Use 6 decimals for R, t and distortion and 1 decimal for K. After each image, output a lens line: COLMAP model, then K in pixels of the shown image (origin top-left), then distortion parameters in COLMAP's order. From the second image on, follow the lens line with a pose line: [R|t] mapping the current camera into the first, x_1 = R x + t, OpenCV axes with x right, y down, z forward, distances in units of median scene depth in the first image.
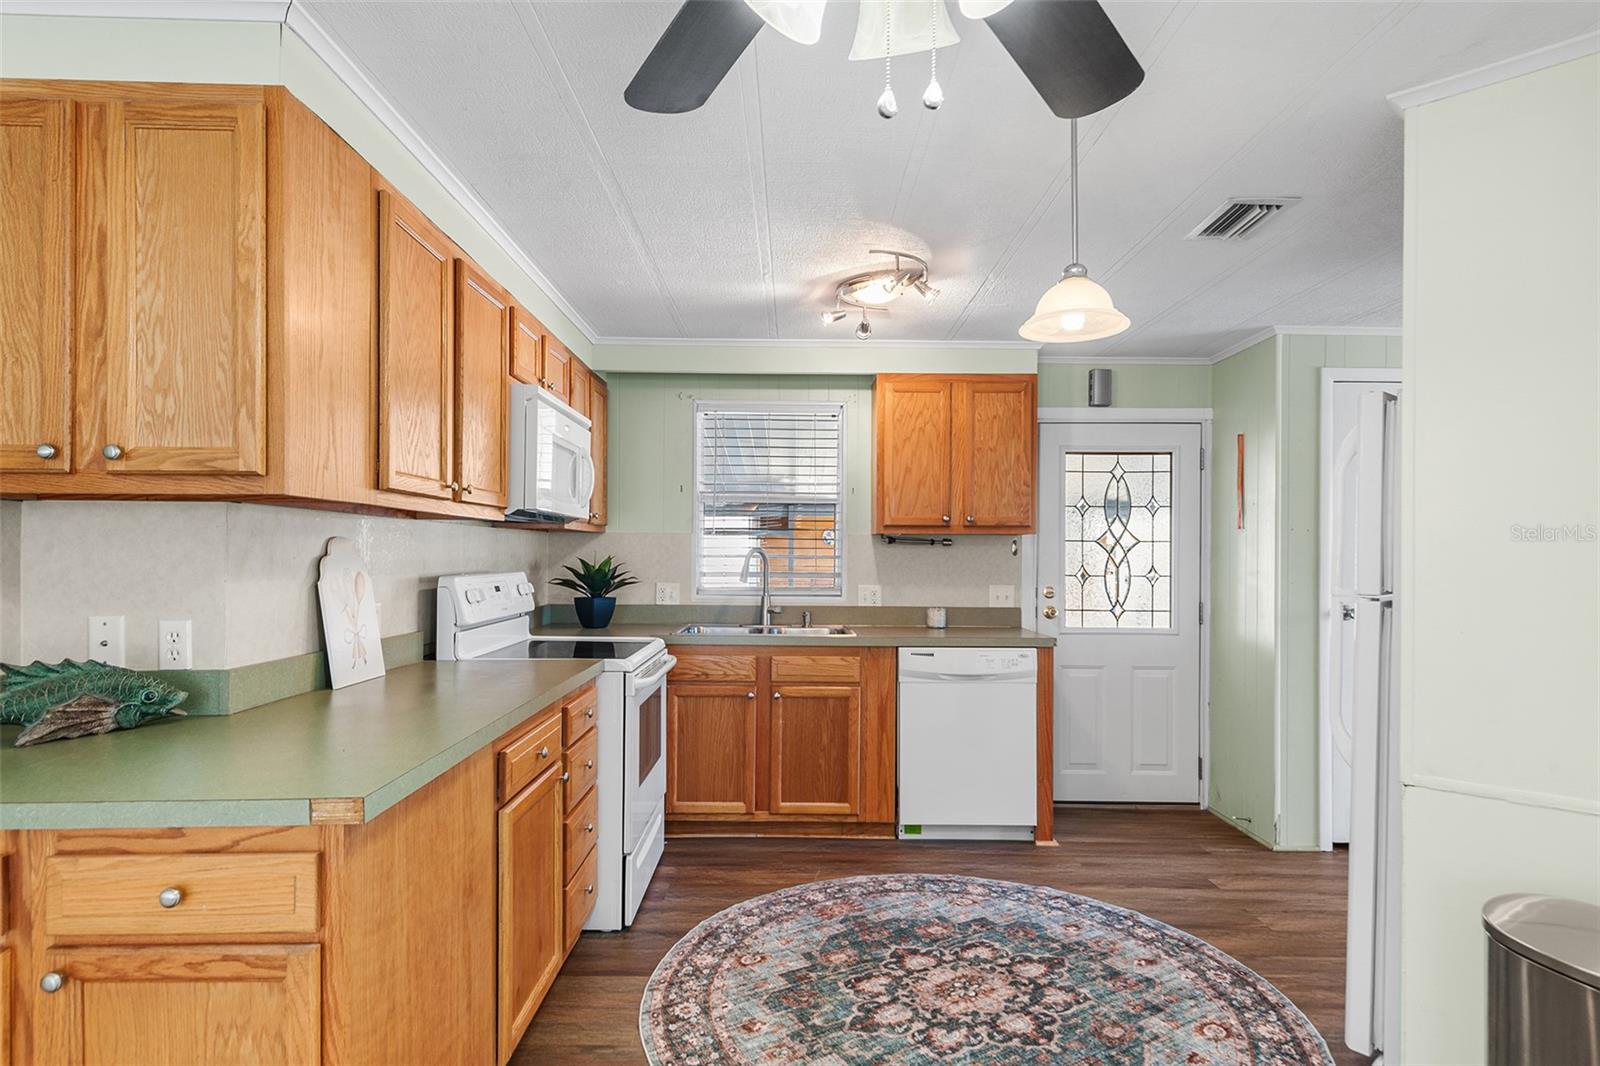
lens RADIAL K [[865.5, 0, 788.9], [0, 865.5, 550.0], [0, 0, 1]] dist [0.027277, -0.001712]
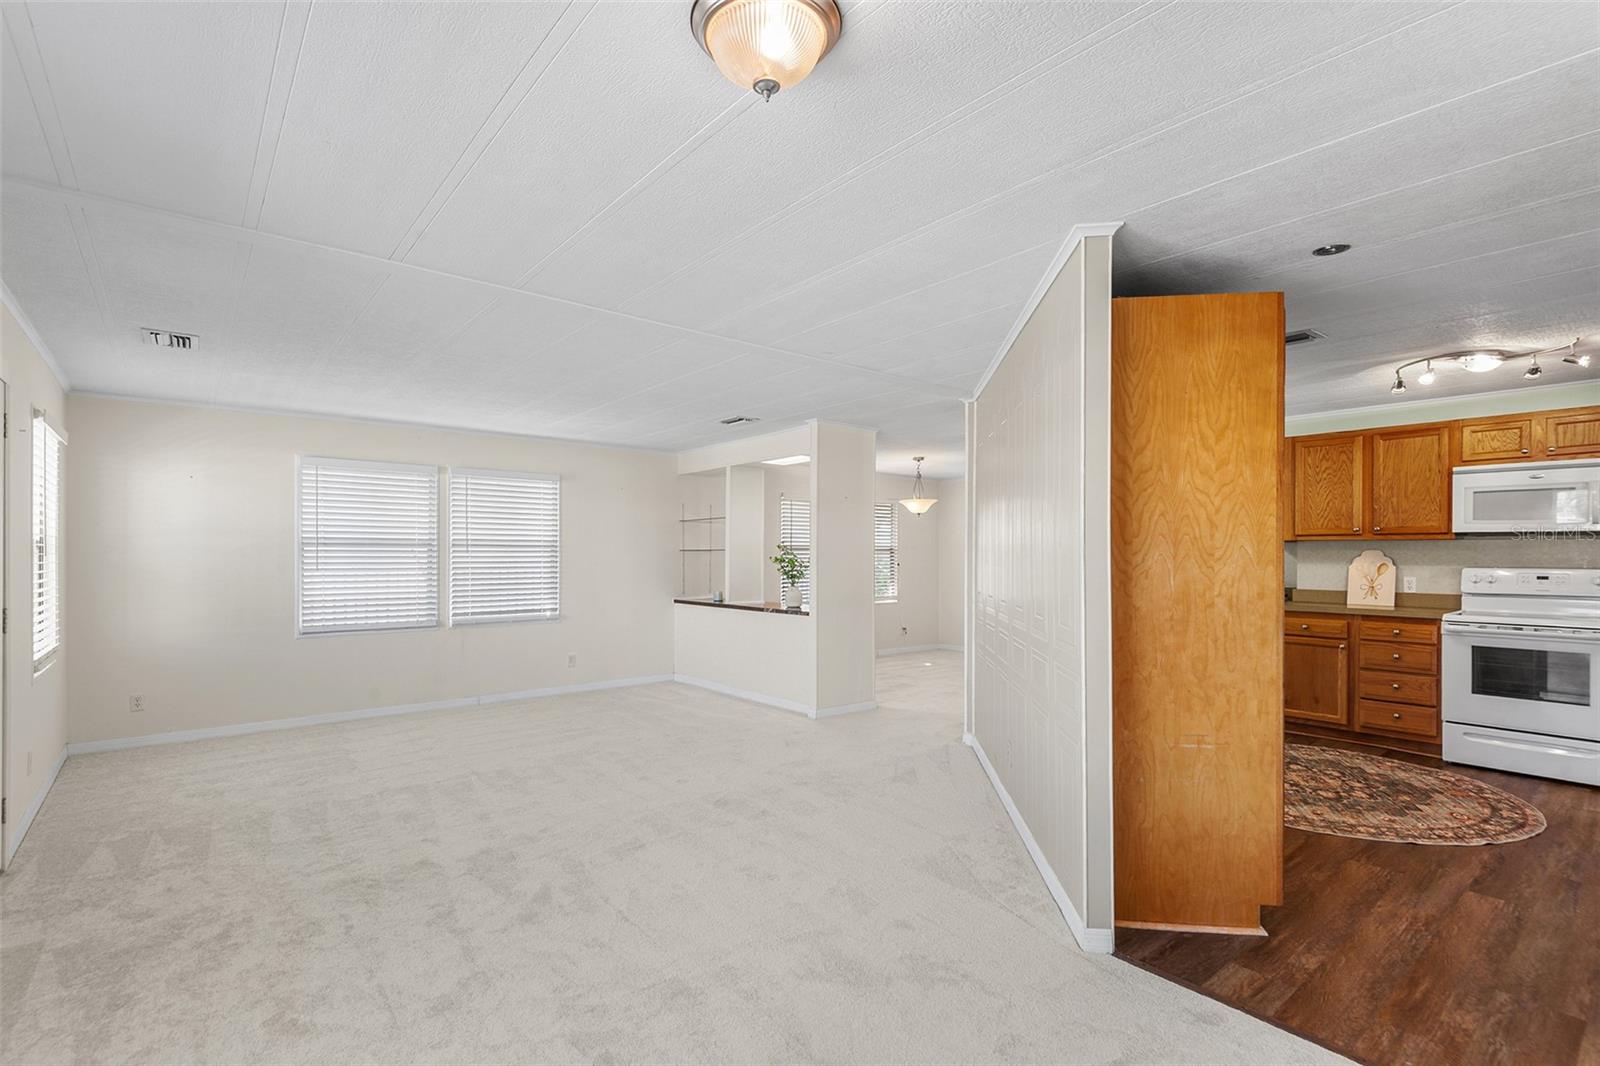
lens RADIAL K [[741.0, 0, 814.5], [0, 741.0, 558.0], [0, 0, 1]] dist [0.025227, -0.011292]
pose [[-0.755022, -0.004237, -0.655686, 1.914867], [-0.001029, 0.999986, -0.005278, 0.020808], [0.655699, -0.003311, -0.755015, 1.380599]]
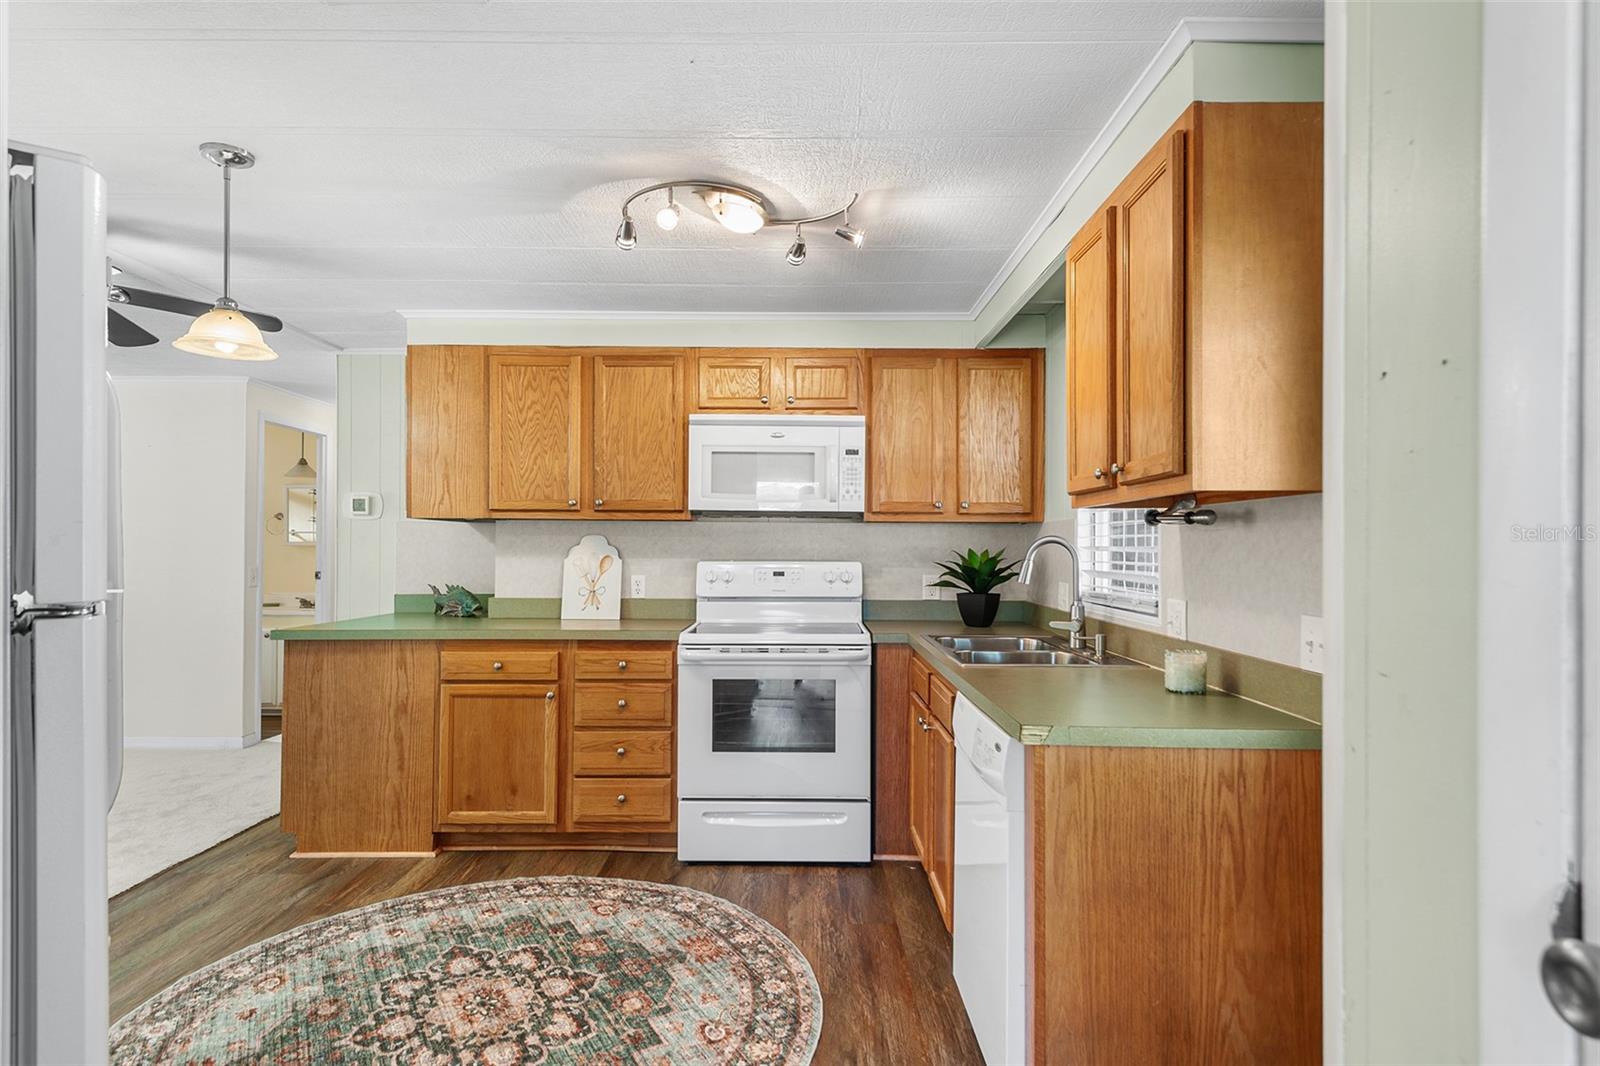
lens RADIAL K [[865.5, 0, 793.0], [0, 865.5, 535.0], [0, 0, 1]] dist [0.027277, -0.001712]
pose [[0.000040, -0.016519, -0.999864, 1.038004], [0.002666, 0.999860, -0.016519, 0.013600], [0.999996, -0.002665, 0.000084, 1.205091]]
